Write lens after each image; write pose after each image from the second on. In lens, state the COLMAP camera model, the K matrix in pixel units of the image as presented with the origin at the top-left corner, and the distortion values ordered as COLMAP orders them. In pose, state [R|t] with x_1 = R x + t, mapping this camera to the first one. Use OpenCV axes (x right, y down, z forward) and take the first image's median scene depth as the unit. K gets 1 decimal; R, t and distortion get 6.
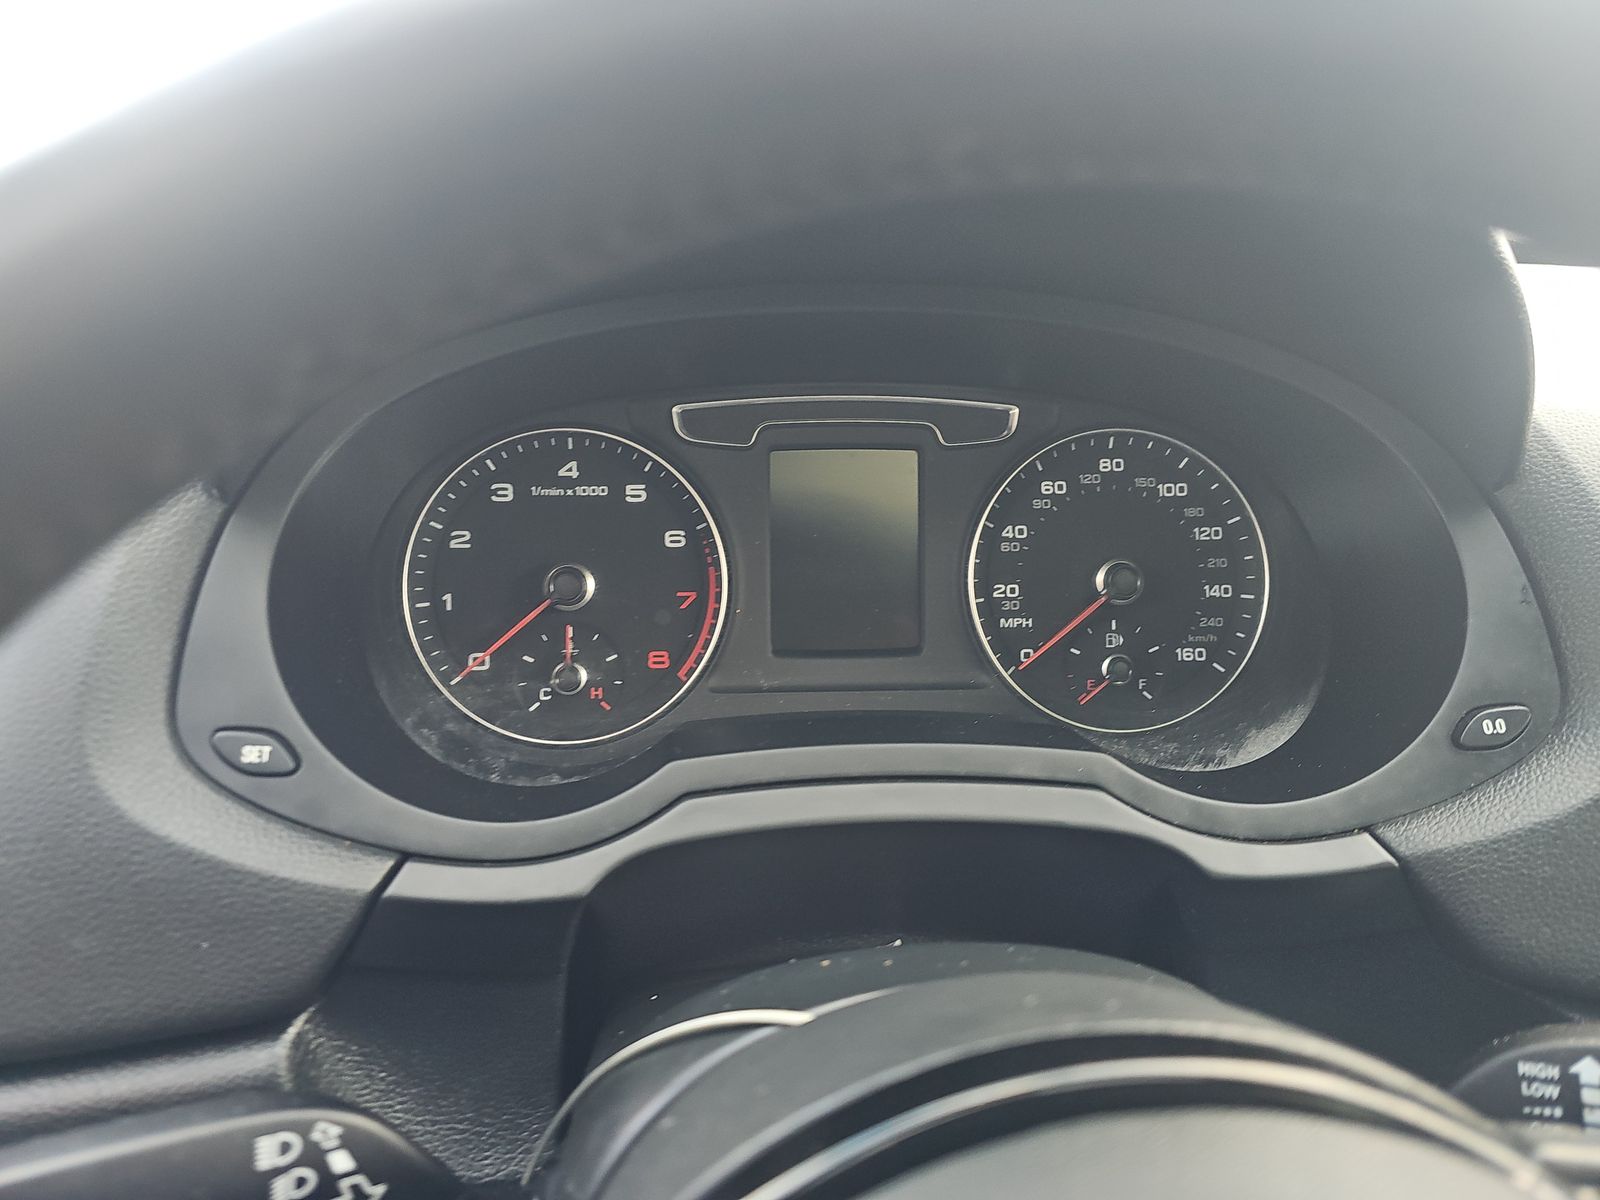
lens RADIAL K [[1067.8, 0, 799.3], [0, 1067.8, 605.0], [0, 0, 1]] dist [0.049262, -0.049329]
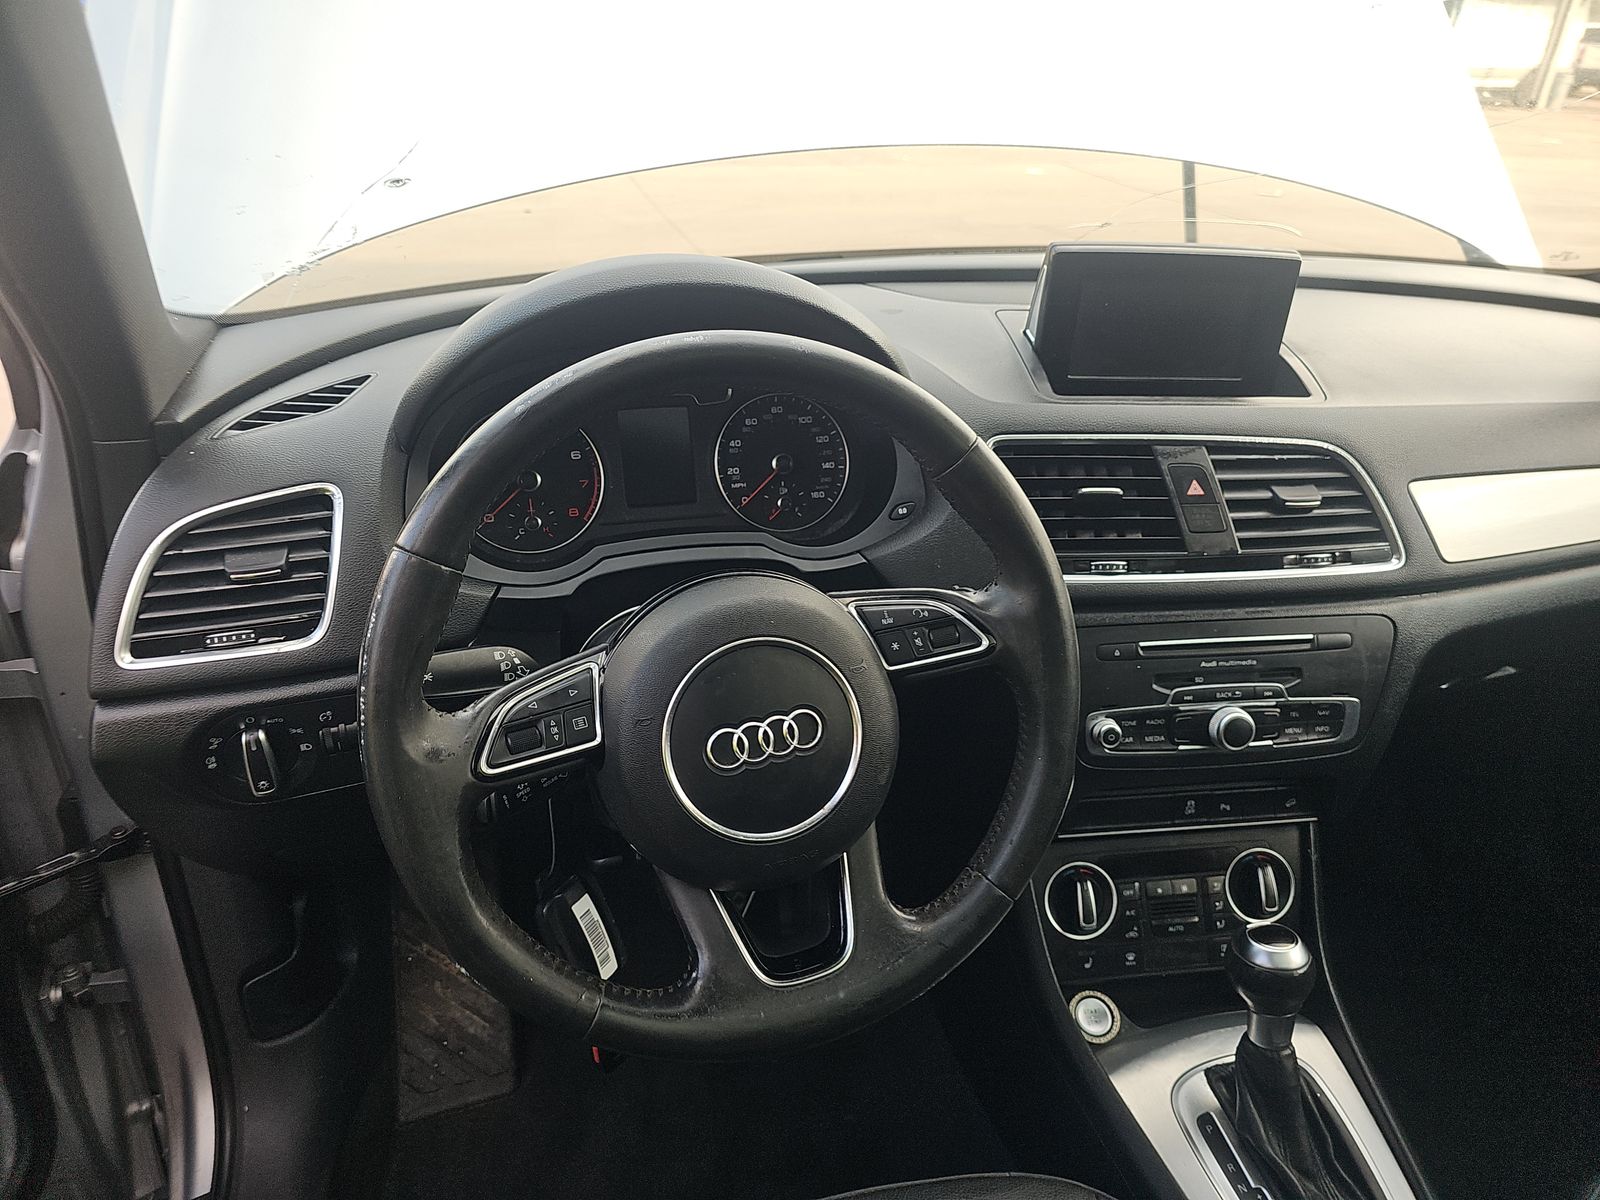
lens RADIAL K [[1067.8, 0, 809.8], [0, 1067.8, 616.3], [0, 0, 1]] dist [0.049262, -0.049329]
pose [[0.980696, -0.083475, 0.176826, -0.062699], [0.062012, 0.990391, 0.123612, 0.020771], [-0.185446, -0.110260, 0.976449, -1.189098]]
